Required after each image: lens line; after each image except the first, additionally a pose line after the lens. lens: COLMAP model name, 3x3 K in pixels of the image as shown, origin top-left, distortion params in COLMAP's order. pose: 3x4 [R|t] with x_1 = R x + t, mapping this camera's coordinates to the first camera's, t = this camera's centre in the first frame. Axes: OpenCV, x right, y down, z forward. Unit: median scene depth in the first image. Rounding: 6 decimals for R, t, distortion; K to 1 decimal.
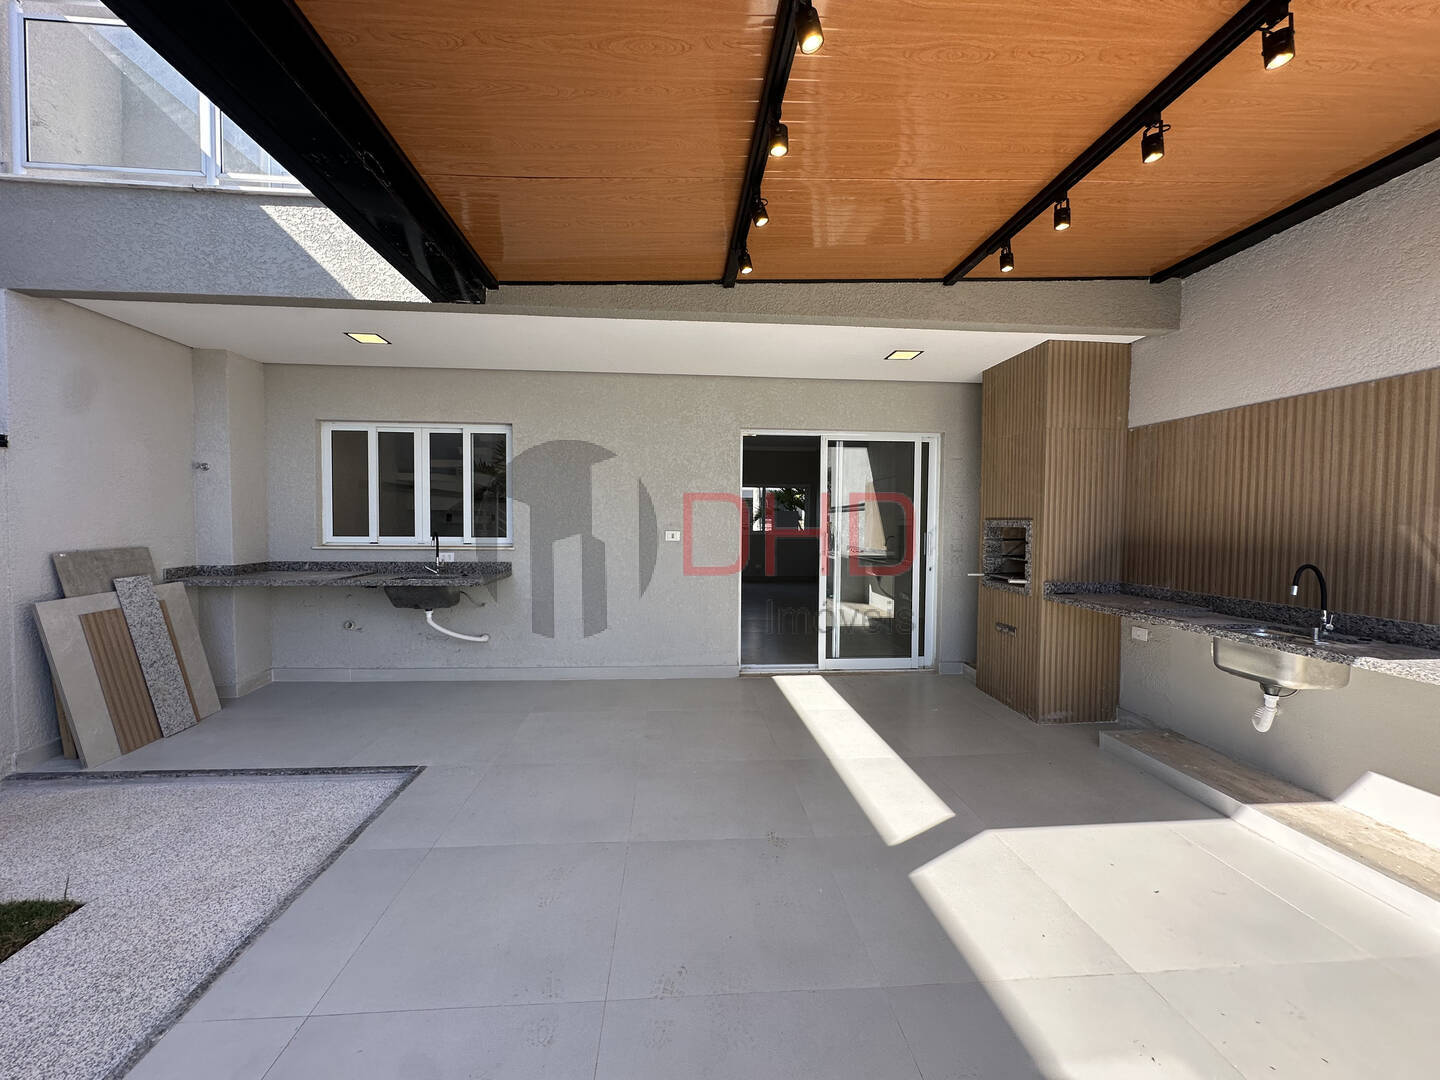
lens RADIAL K [[577.1, 0, 720.0], [0, 577.1, 540.9], [0, 0, 1]] dist [-0.000100, -0.000005]
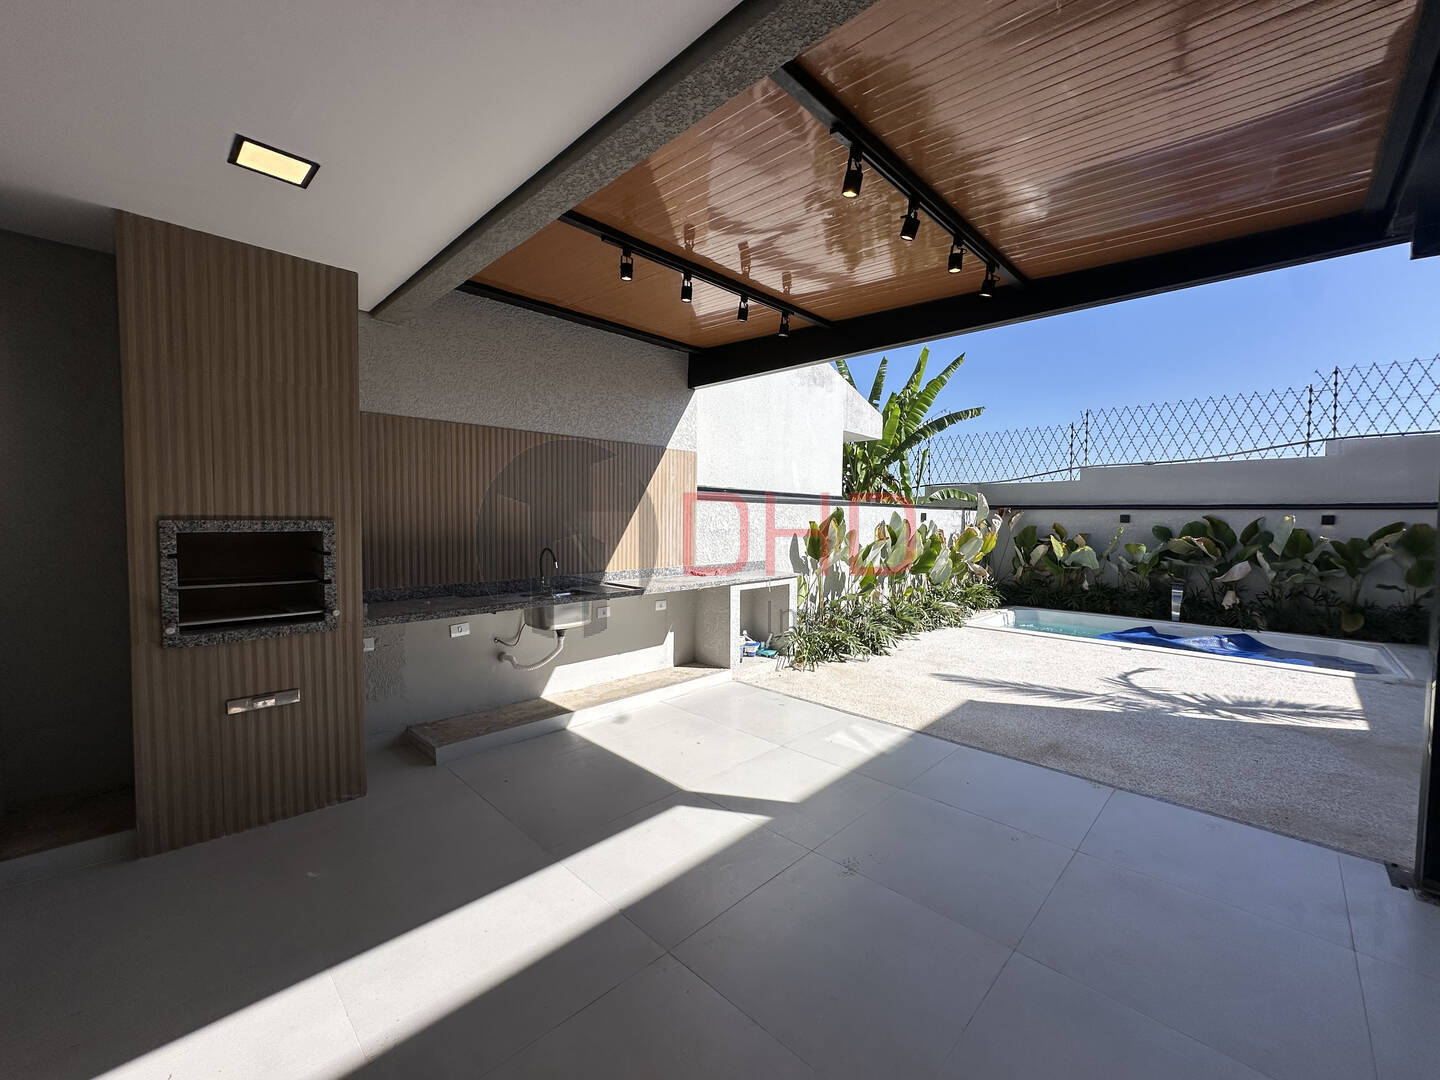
lens RADIAL K [[577.1, 0, 718.9], [0, 577.1, 540.5], [0, 0, 1]] dist [-0.000100, -0.000005]
pose [[-0.663897, -0.045528, 0.746437, -0.351862], [0.011162, 0.997431, 0.070765, -0.068690], [-0.747741, 0.055312, -0.661683, 1.383066]]
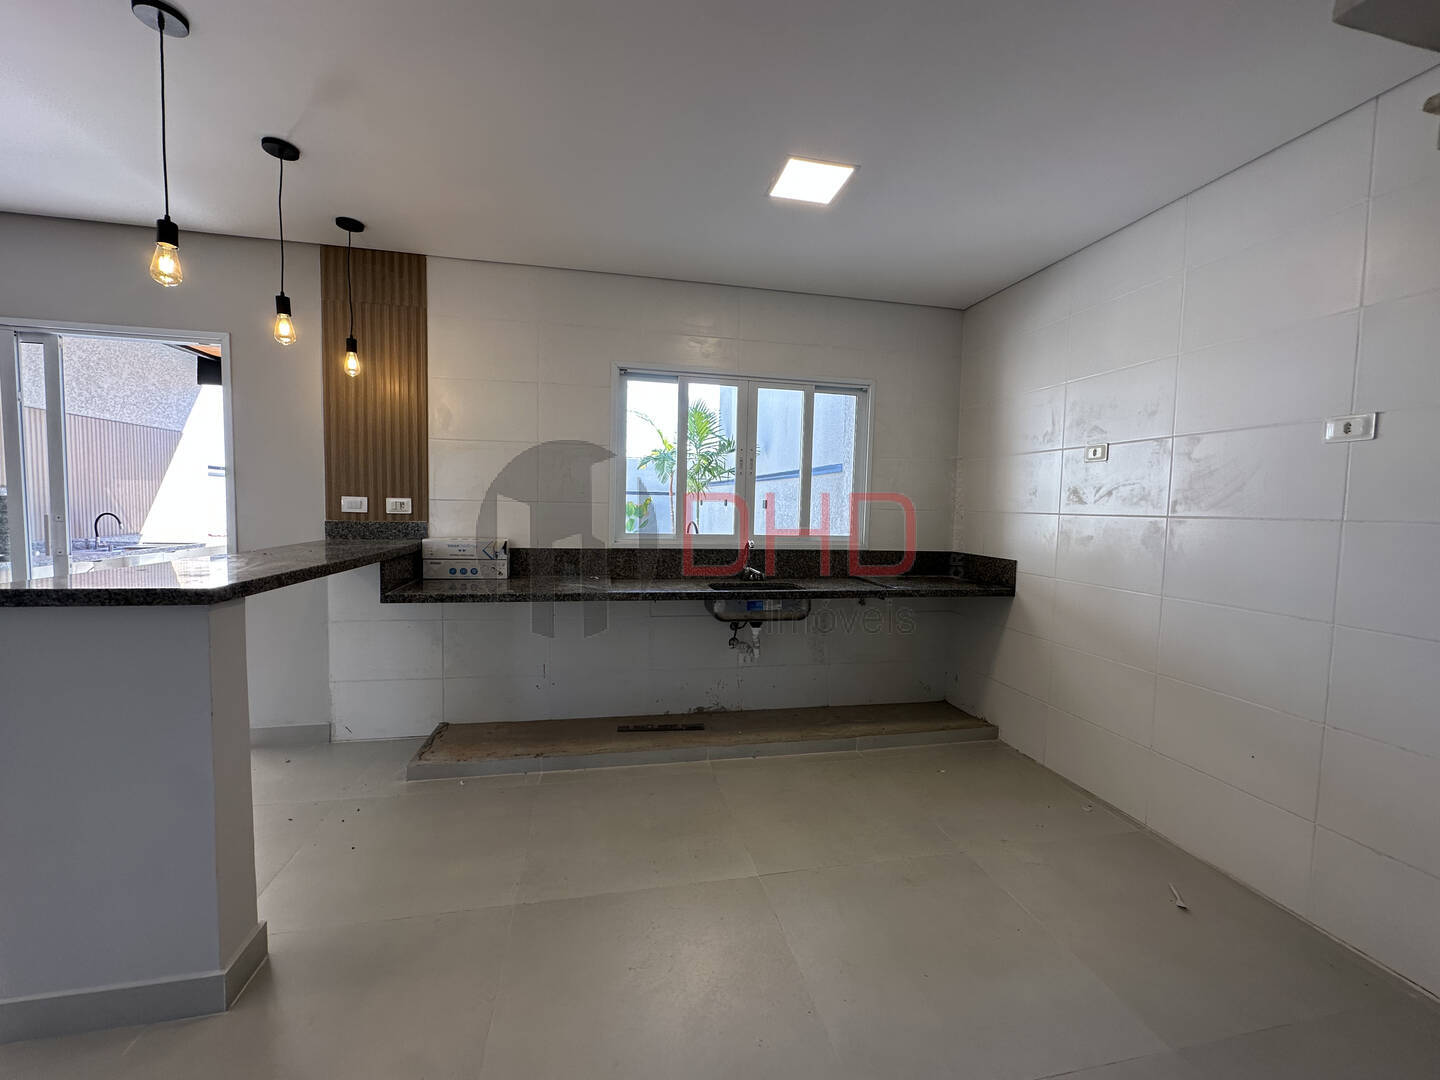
lens RADIAL K [[577.1, 0, 720.3], [0, 577.1, 538.4], [0, 0, 1]] dist [-0.000100, -0.000005]
pose [[-0.989404, -0.024223, -0.143157, -0.558470], [-0.037605, 0.995092, 0.091528, -0.103670], [0.140237, 0.095942, -0.985459, 2.560559]]
